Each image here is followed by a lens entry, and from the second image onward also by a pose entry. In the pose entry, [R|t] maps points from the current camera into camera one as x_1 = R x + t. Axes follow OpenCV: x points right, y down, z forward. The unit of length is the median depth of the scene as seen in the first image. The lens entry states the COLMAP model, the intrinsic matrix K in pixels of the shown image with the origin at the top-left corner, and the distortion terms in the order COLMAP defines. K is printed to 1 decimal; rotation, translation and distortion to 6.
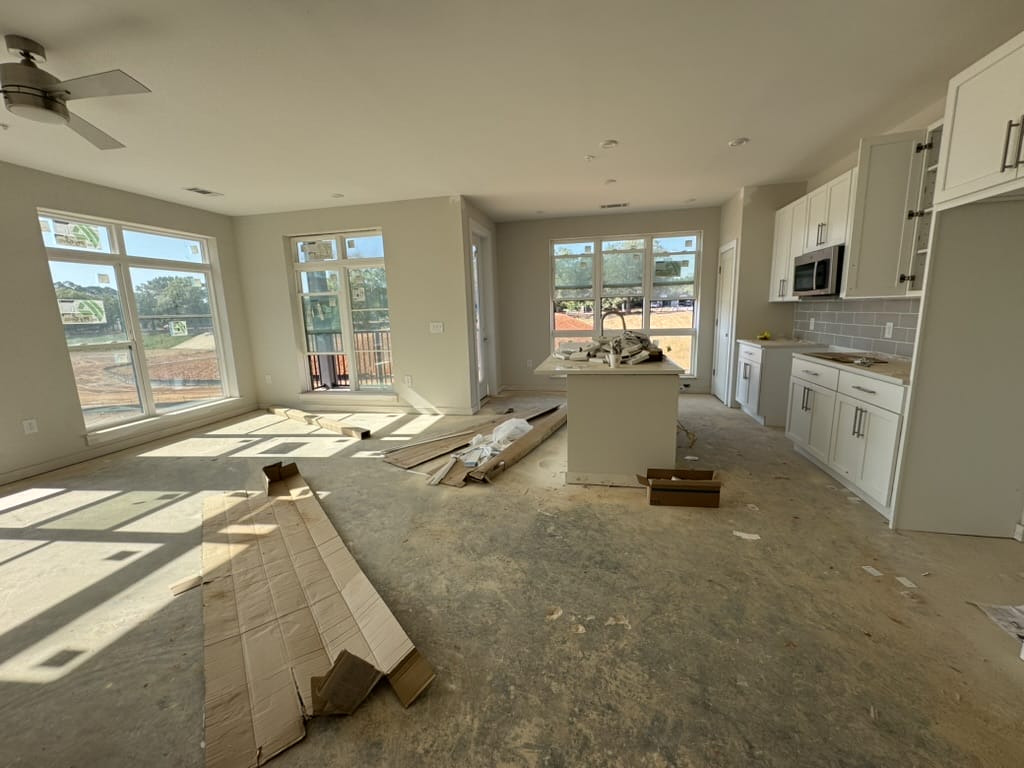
lens RADIAL K [[403.5, 0, 504.9], [0, 403.5, 383.2], [0, 0, 1]] dist [-0.001903, -0.000347]
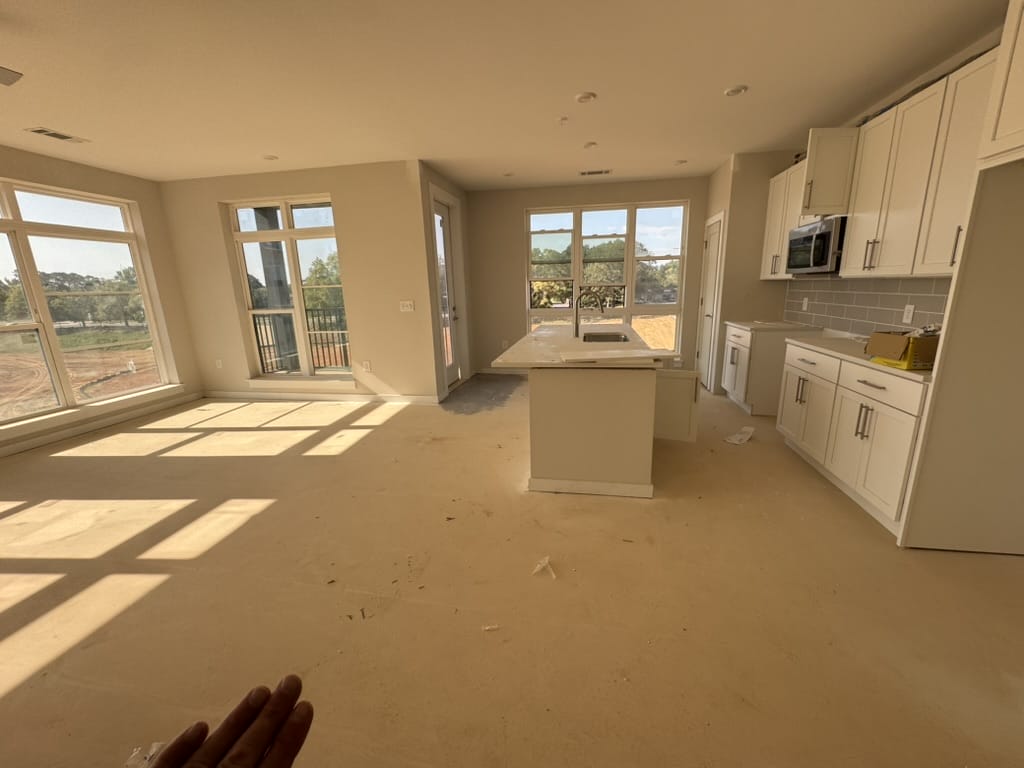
lens RADIAL K [[403.5, 0, 506.5], [0, 403.5, 385.2], [0, 0, 1]] dist [-0.001903, -0.000347]
pose [[0.999103, -0.006995, 0.041762, 0.043624], [0.004427, 0.998111, 0.061281, -0.023838], [-0.042112, -0.061041, 0.997246, 0.104521]]
